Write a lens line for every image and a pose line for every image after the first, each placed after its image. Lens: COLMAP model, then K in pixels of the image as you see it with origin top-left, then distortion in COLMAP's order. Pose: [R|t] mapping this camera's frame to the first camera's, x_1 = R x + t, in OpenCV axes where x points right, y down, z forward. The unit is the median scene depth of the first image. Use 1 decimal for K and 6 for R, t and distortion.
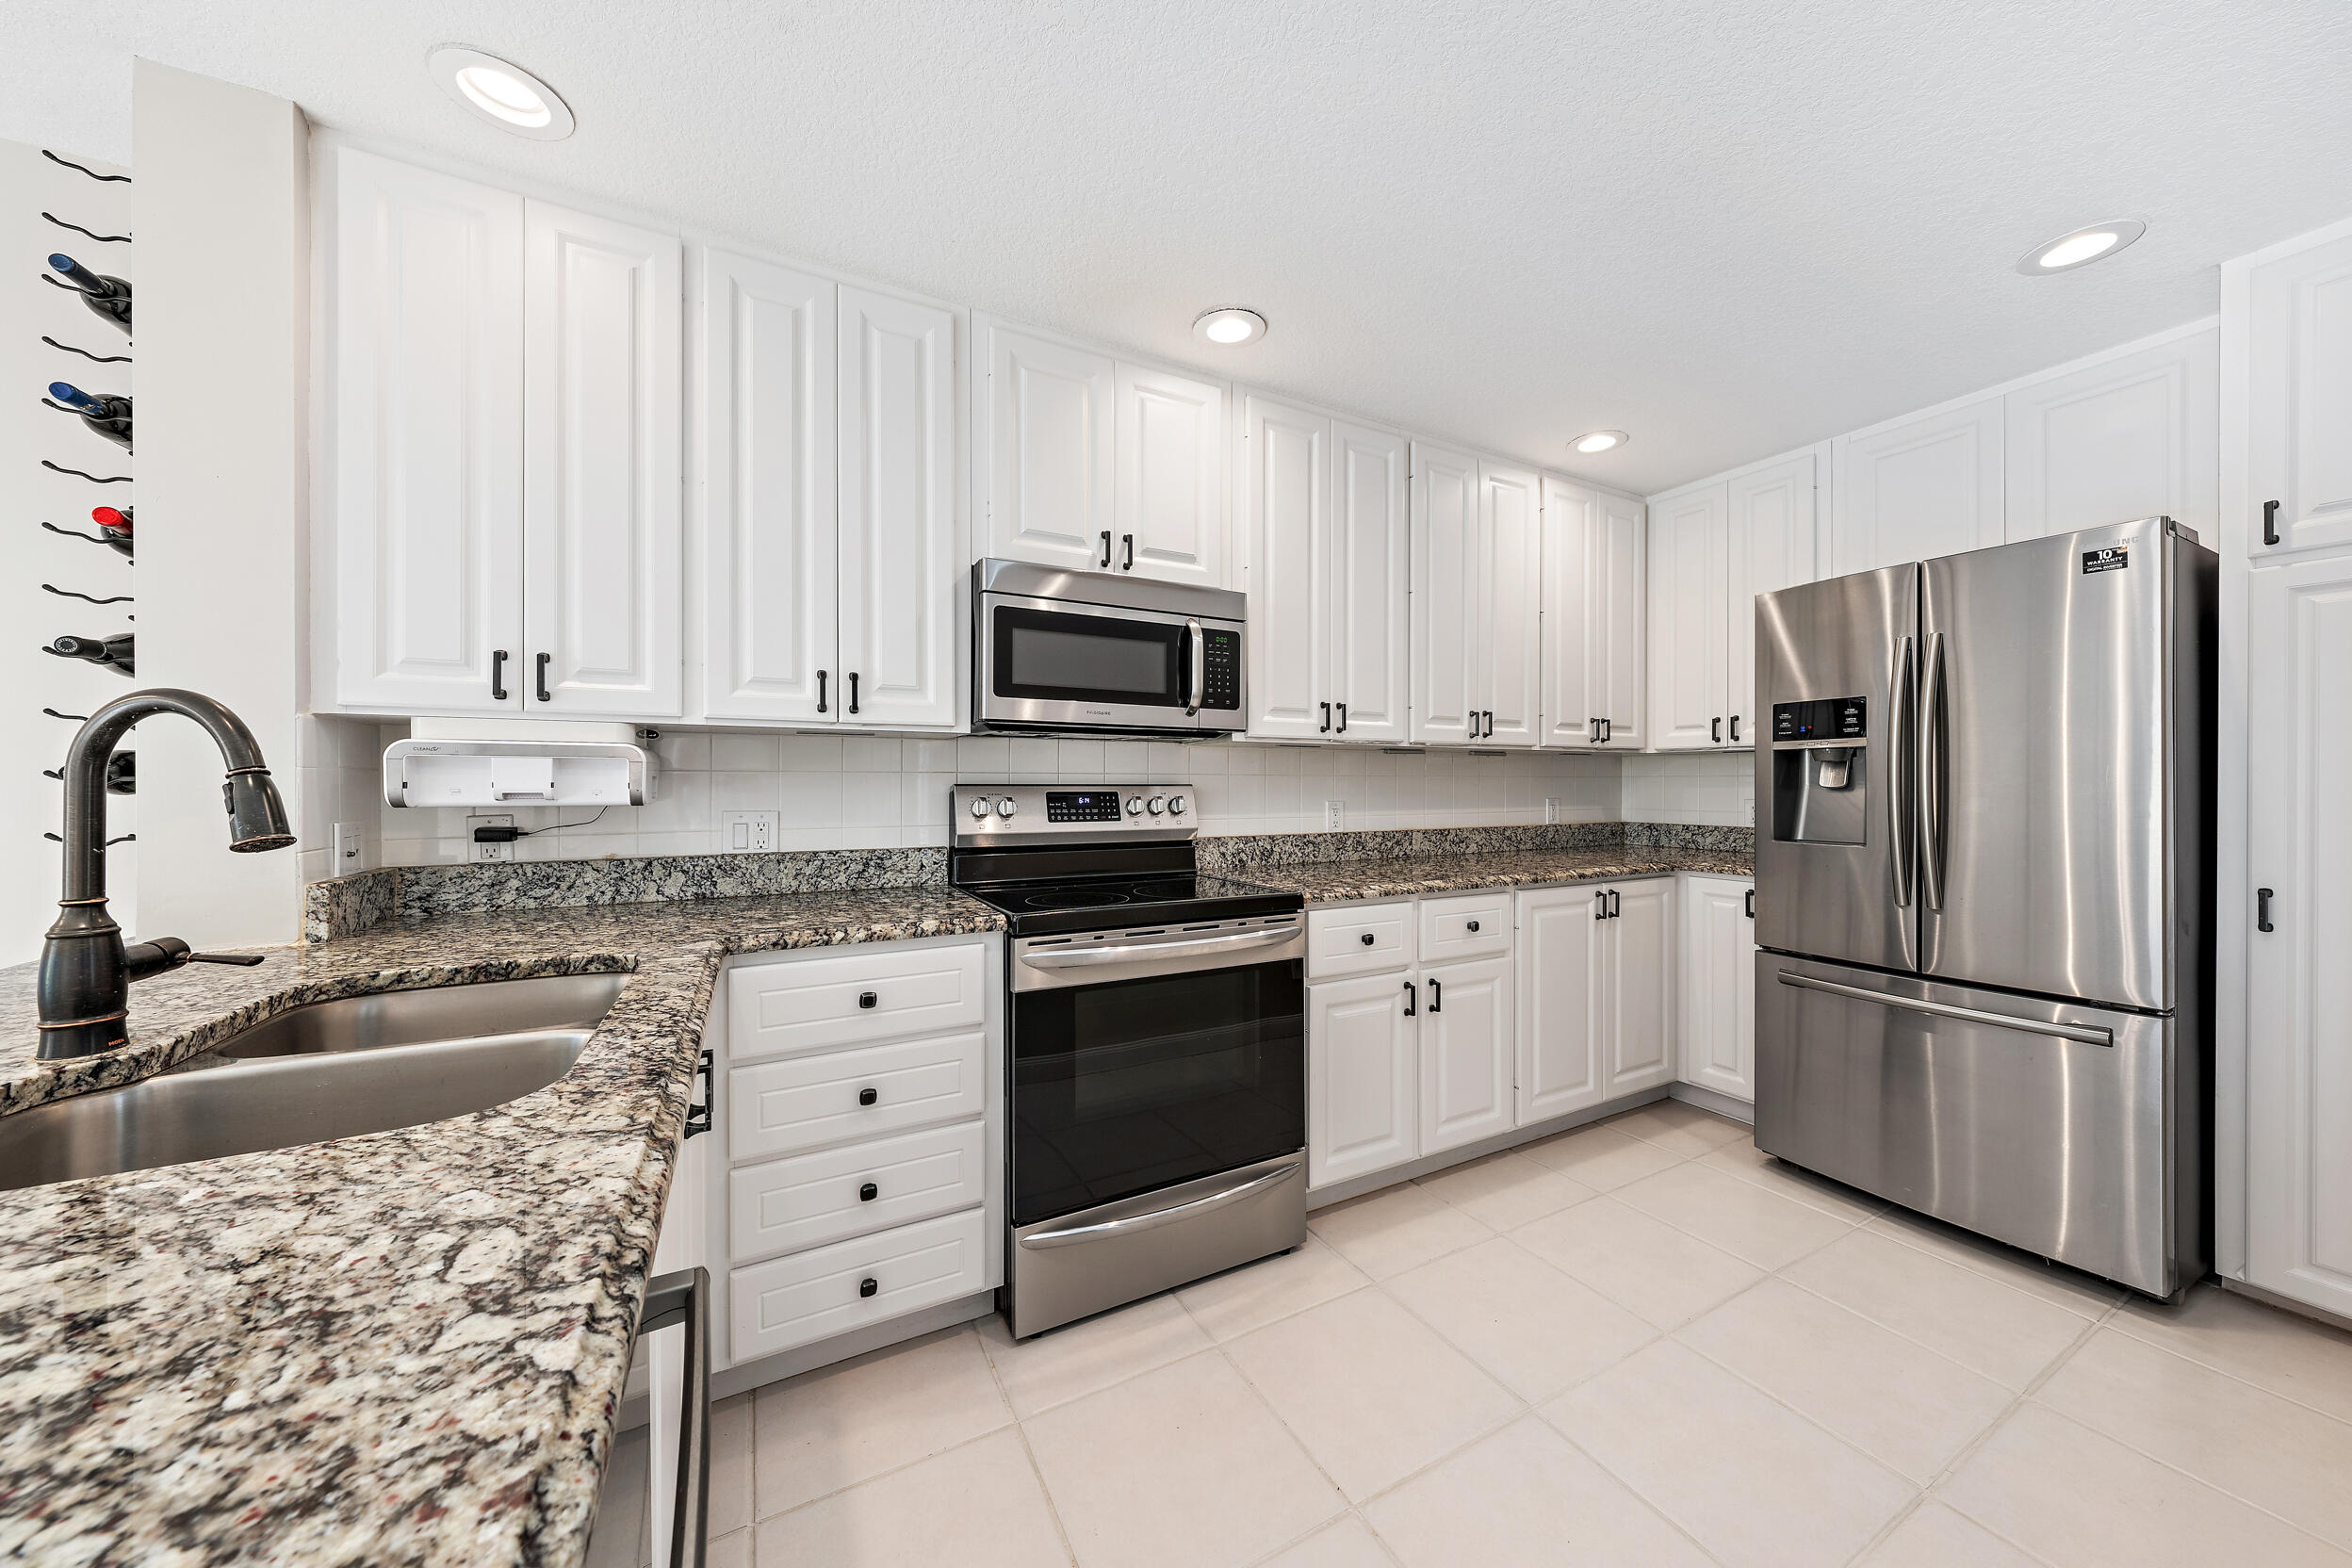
lens RADIAL K [[800.7, 0, 1169.6], [0, 800.7, 791.2], [0, 0, 1]] dist [-0.001039, -0.000555]
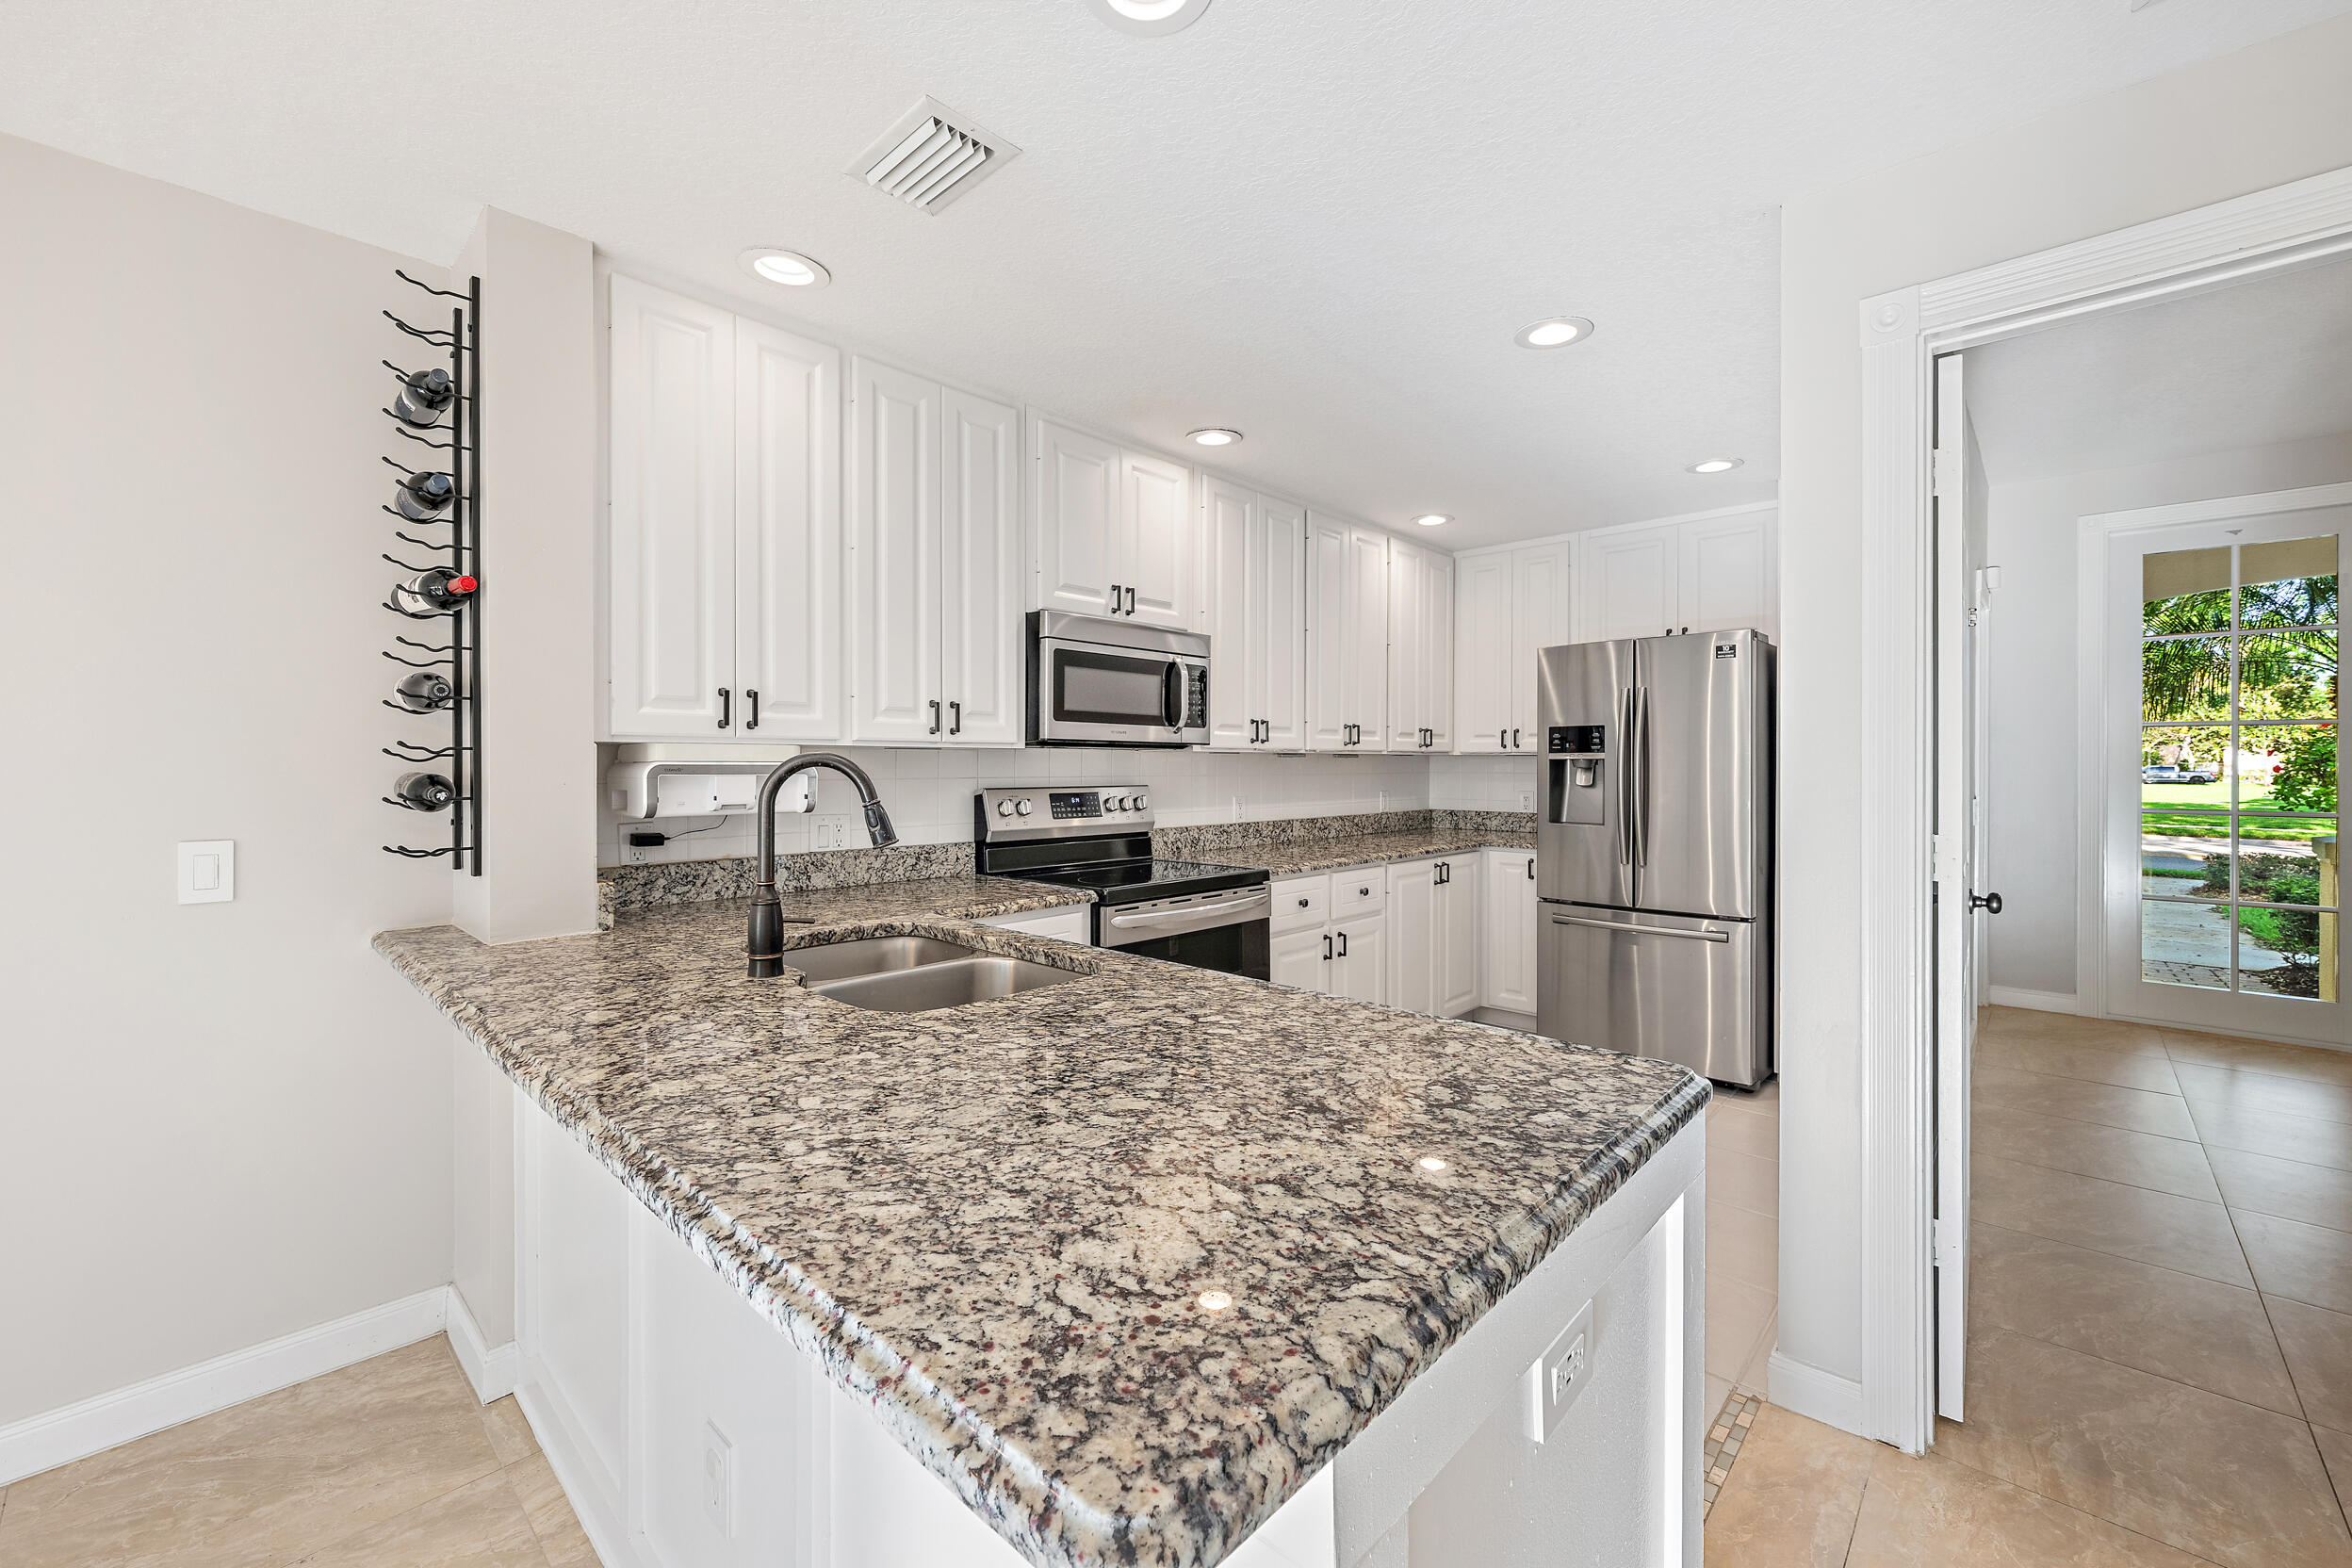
lens RADIAL K [[937.4, 0, 1175.5], [0, 937.4, 781.2], [0, 0, 1]] dist [-0.001313, 0.000207]
pose [[0.947731, -0.004780, 0.319035, -0.439499], [0.001821, 0.999953, 0.009573, -0.031882], [-0.319065, -0.008491, 0.947695, -0.396896]]
